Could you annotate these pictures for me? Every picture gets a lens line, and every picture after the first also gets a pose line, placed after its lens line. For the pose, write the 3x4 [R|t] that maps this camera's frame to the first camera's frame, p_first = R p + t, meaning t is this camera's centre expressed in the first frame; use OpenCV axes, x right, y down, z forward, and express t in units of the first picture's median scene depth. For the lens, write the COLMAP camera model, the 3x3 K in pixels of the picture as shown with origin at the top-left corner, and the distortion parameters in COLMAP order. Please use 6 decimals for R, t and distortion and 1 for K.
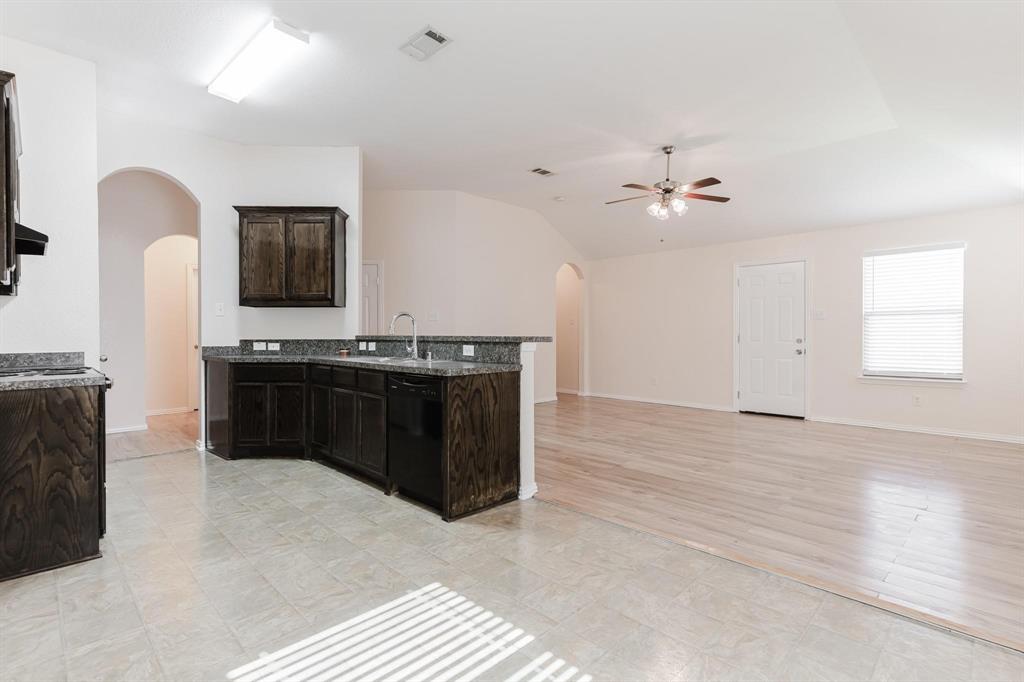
lens RADIAL K [[491.9, 0, 514.5], [0, 491.9, 331.0], [0, 0, 1]] dist [0.007655, -0.001666]
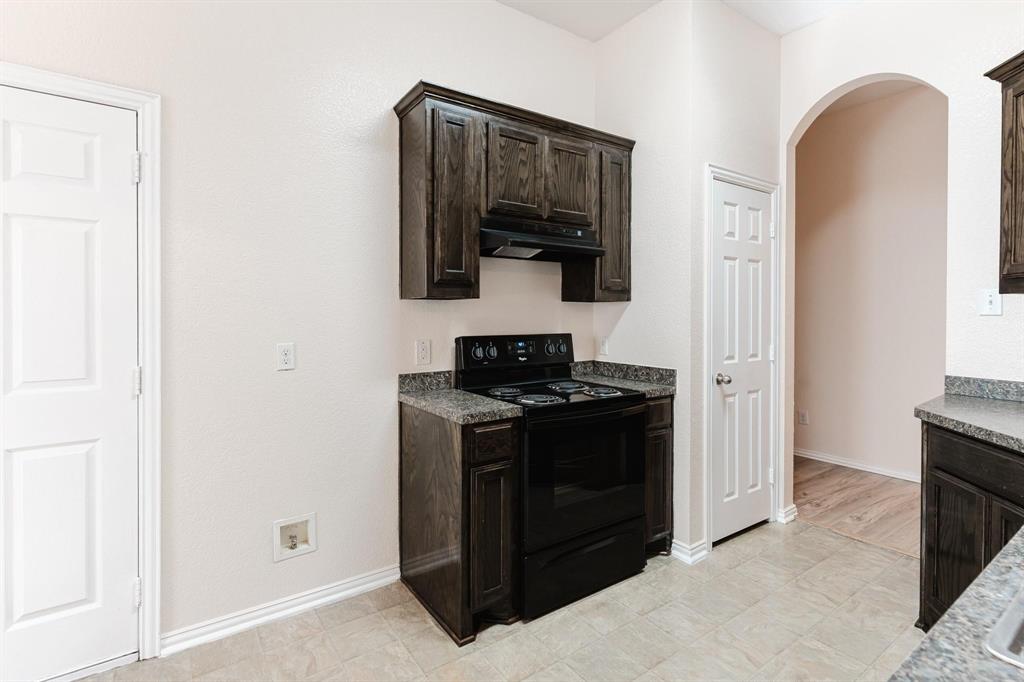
lens RADIAL K [[491.9, 0, 517.3], [0, 491.9, 317.8], [0, 0, 1]] dist [0.007655, -0.001666]
pose [[-0.140603, 0.004506, -0.990056, -0.059019], [0.002223, 0.999989, 0.004236, -0.032577], [0.990064, -0.001605, -0.140611, 0.636759]]
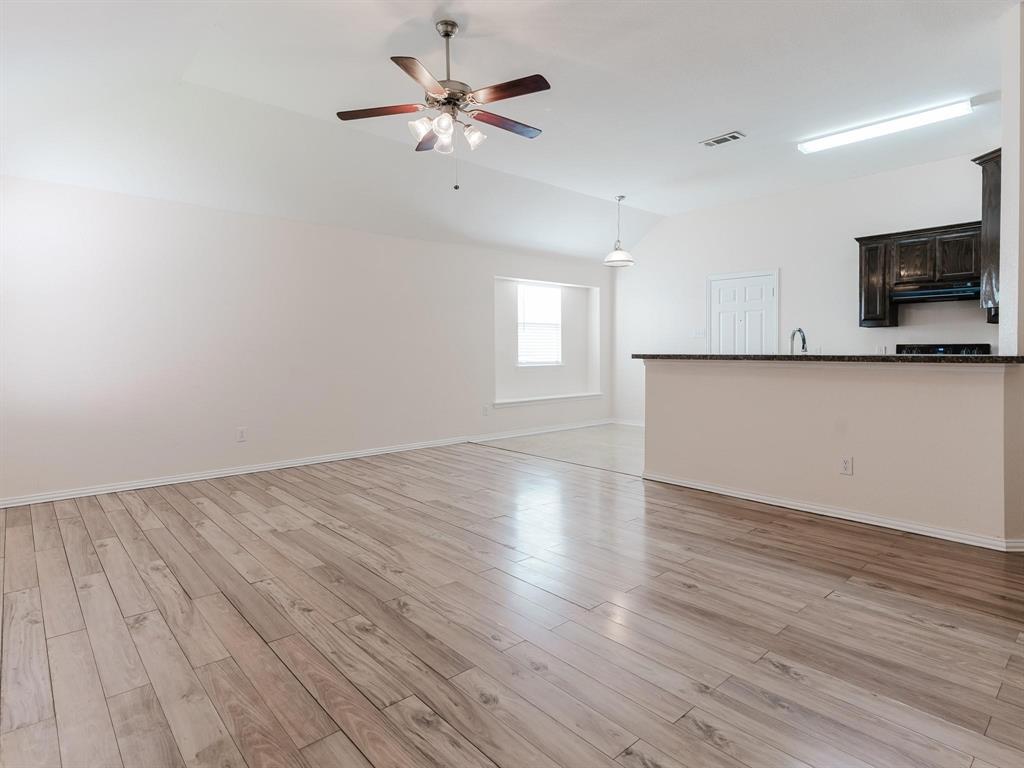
lens RADIAL K [[555.7, 0, 523.9], [0, 555.7, 349.5], [0, 0, 1]] dist [0.002327, 0.001693]
pose [[-0.999606, 0.001551, 0.028031, 0.213265], [0.001557, 0.999999, 0.000208, -0.000738], [-0.028030, 0.000251, -0.999607, 1.755267]]
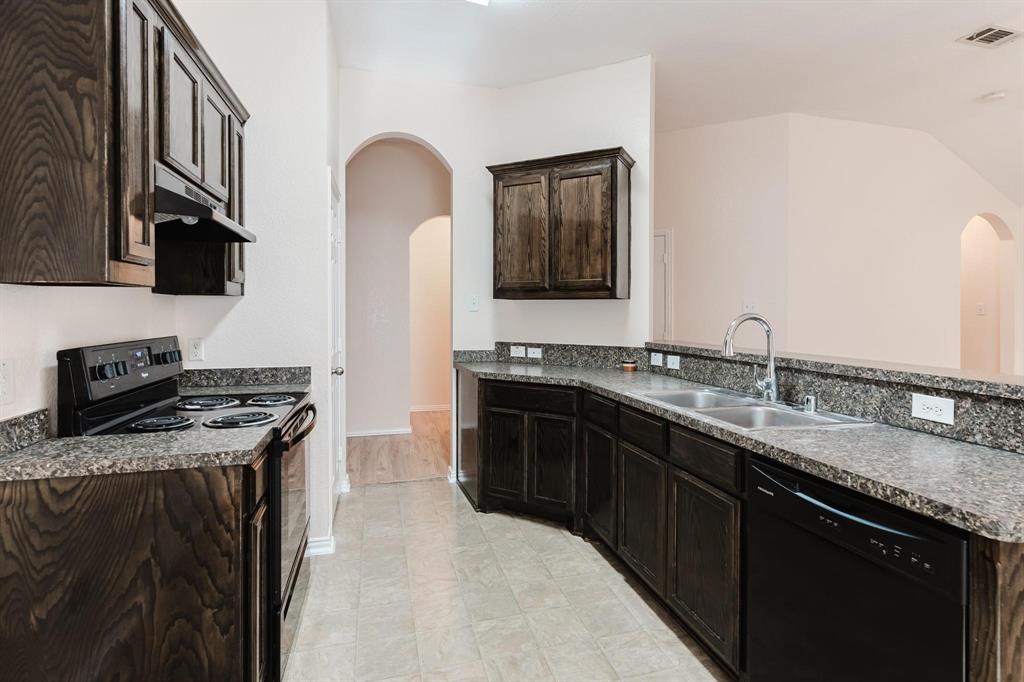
lens RADIAL K [[491.9, 0, 525.4], [0, 491.9, 307.7], [0, 0, 1]] dist [0.007655, -0.001666]
pose [[0.883841, 0.003042, -0.467777, -0.164755], [-0.003792, 0.999993, -0.000661, -0.037557], [0.467772, 0.002358, 0.883846, 0.361434]]
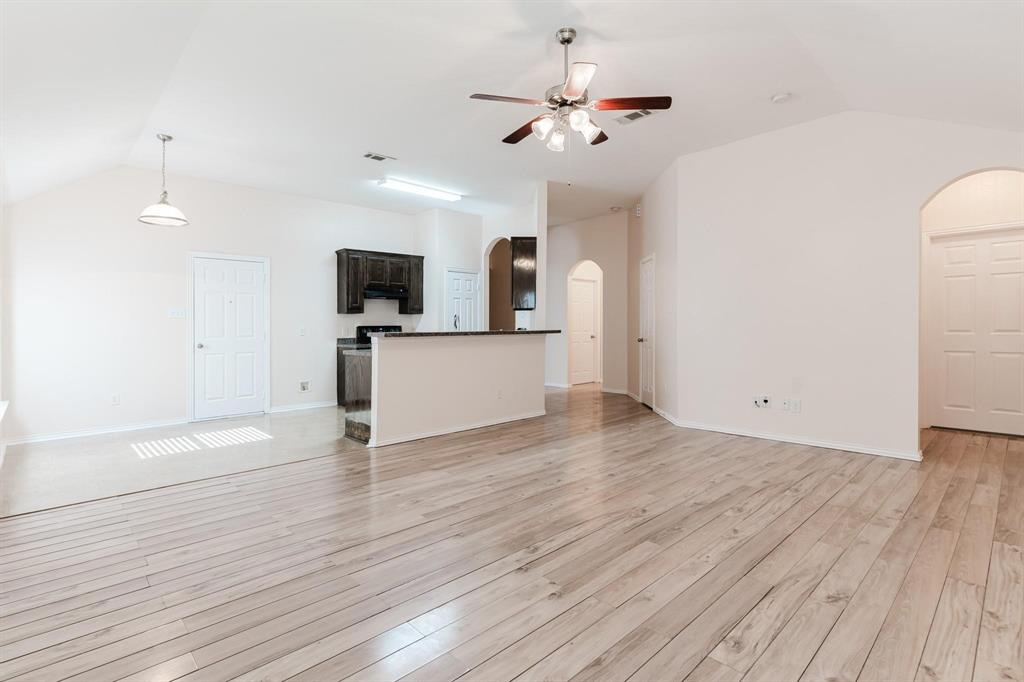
lens RADIAL K [[491.9, 0, 502.5], [0, 491.9, 321.7], [0, 0, 1]] dist [0.007655, -0.001666]
pose [[-0.015982, -0.013696, -0.999778, 1.004229], [0.008879, 0.999865, -0.013839, 0.002453], [0.999833, -0.009098, -0.015858, 0.992246]]
